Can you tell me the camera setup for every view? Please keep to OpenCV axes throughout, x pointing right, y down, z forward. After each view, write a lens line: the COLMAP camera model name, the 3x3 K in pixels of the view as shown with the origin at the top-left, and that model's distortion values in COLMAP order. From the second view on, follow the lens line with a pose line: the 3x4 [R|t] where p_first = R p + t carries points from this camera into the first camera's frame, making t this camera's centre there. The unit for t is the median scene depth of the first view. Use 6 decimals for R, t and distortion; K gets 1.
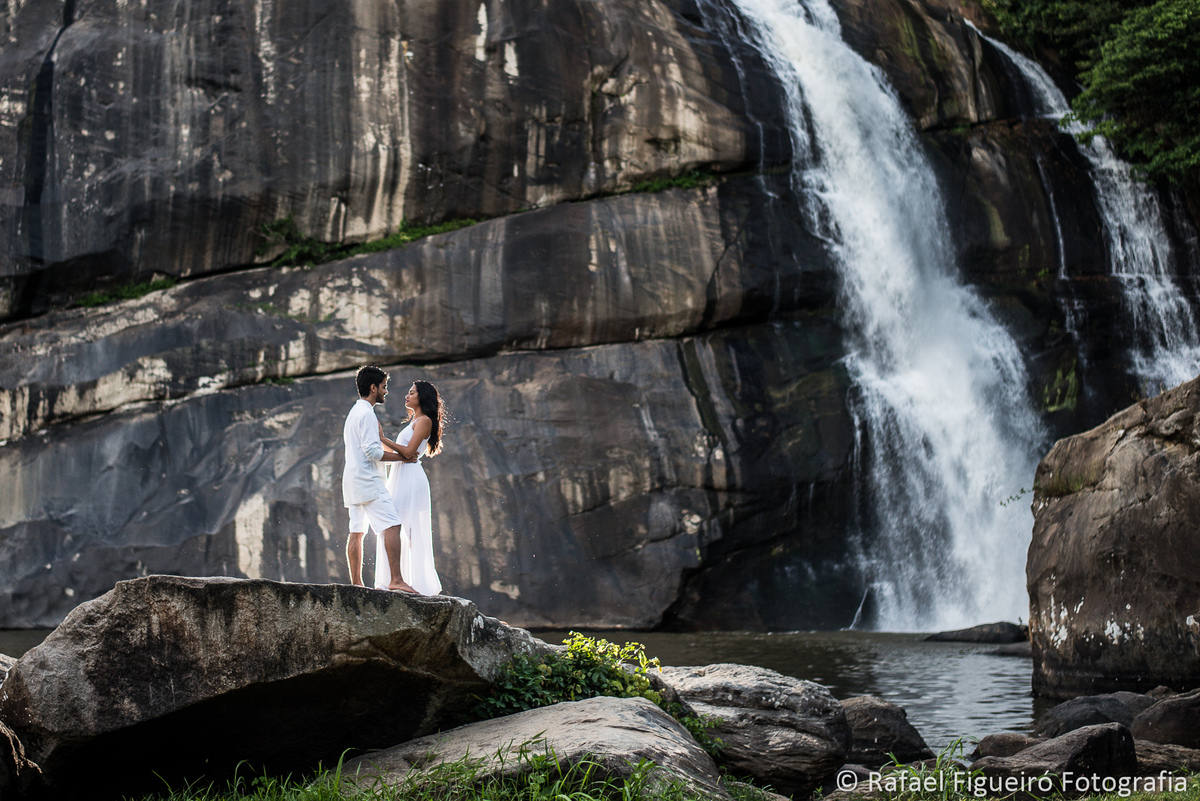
lens RADIAL K [[2247.8, 0, 459.9], [0, 2247.8, 295.2], [0, 0, 1]] dist [-0.126671, 0.217694]
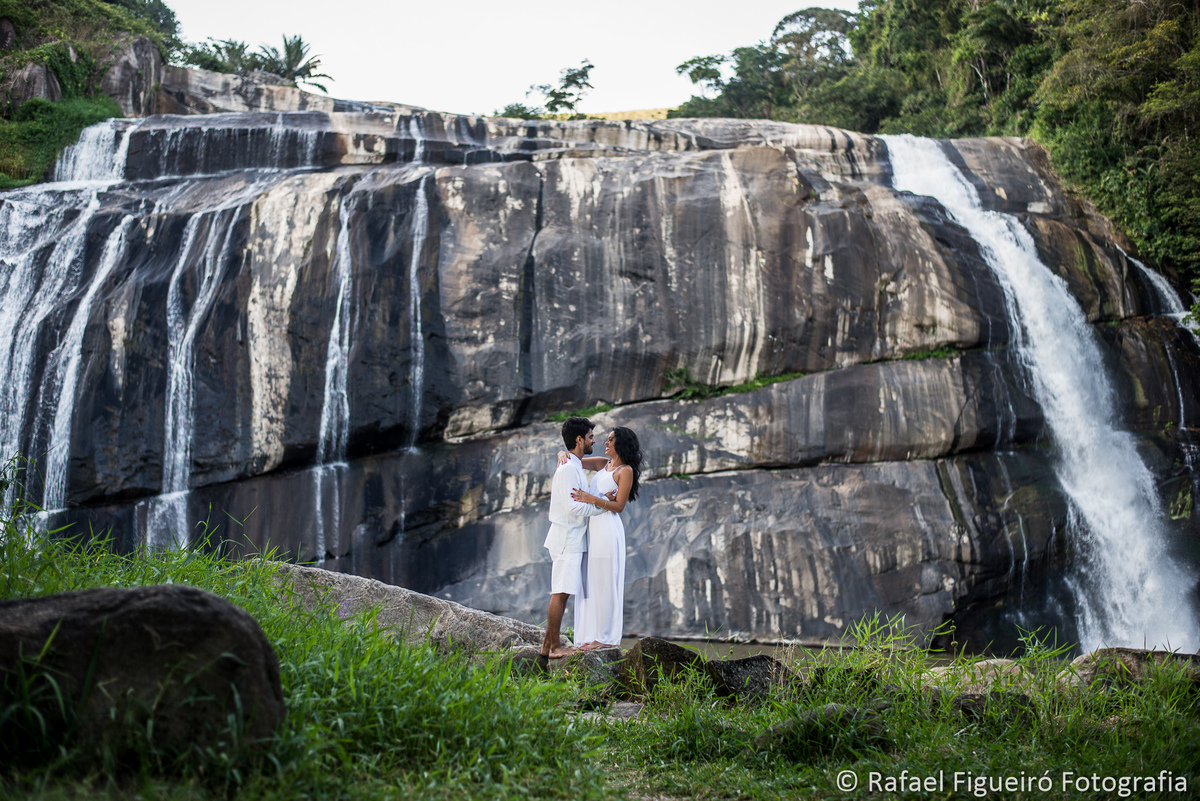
lens RADIAL K [[1739.5, 0, 583.7], [0, 1739.5, 394.5], [0, 0, 1]] dist [-0.120077, 0.115672]
pose [[0.998503, 0.051218, -0.019209, -0.122823], [-0.050957, 0.998605, 0.013844, -0.029619], [0.019891, -0.012844, 0.999720, -0.176719]]
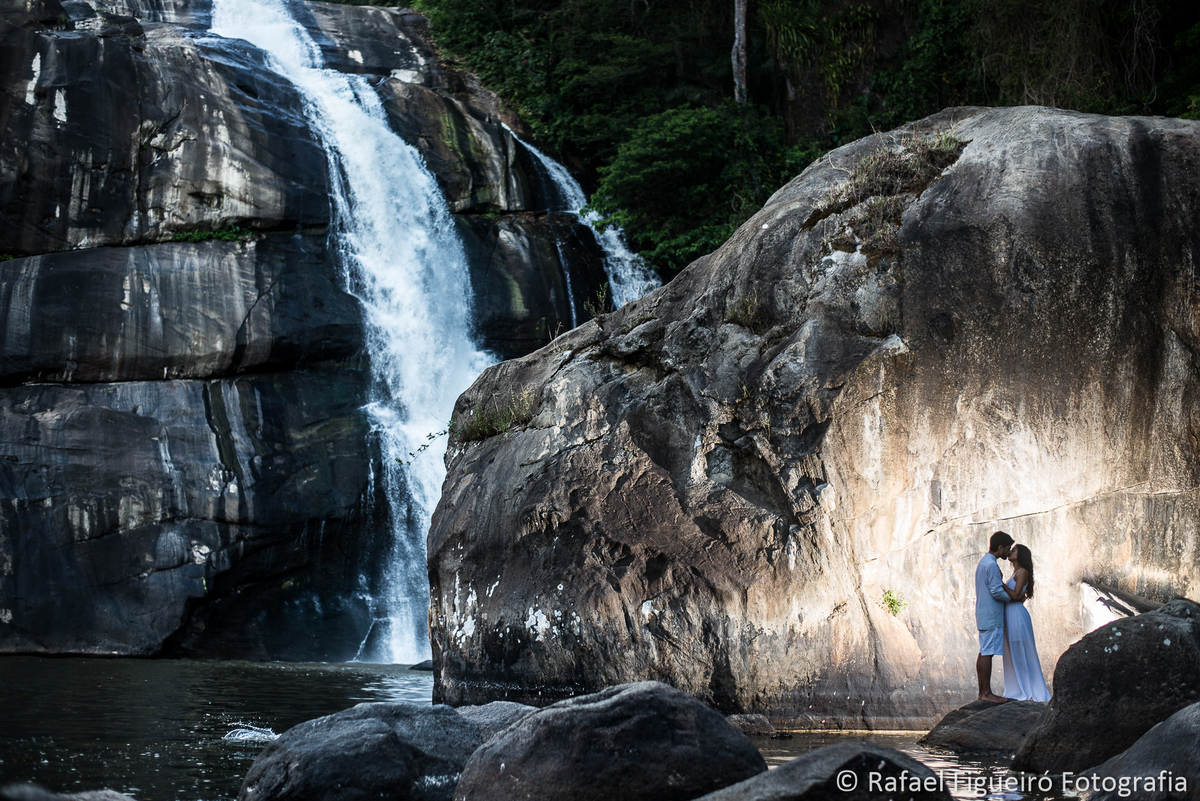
lens RADIAL K [[1739.5, 0, 583.7], [0, 1739.5, 394.5], [0, 0, 1]] dist [-0.120077, 0.115672]
pose [[0.966668, 0.044267, 0.252179, 0.066745], [-0.040719, 0.998985, -0.019274, 0.035660], [-0.252776, 0.008363, 0.967489, 0.188277]]
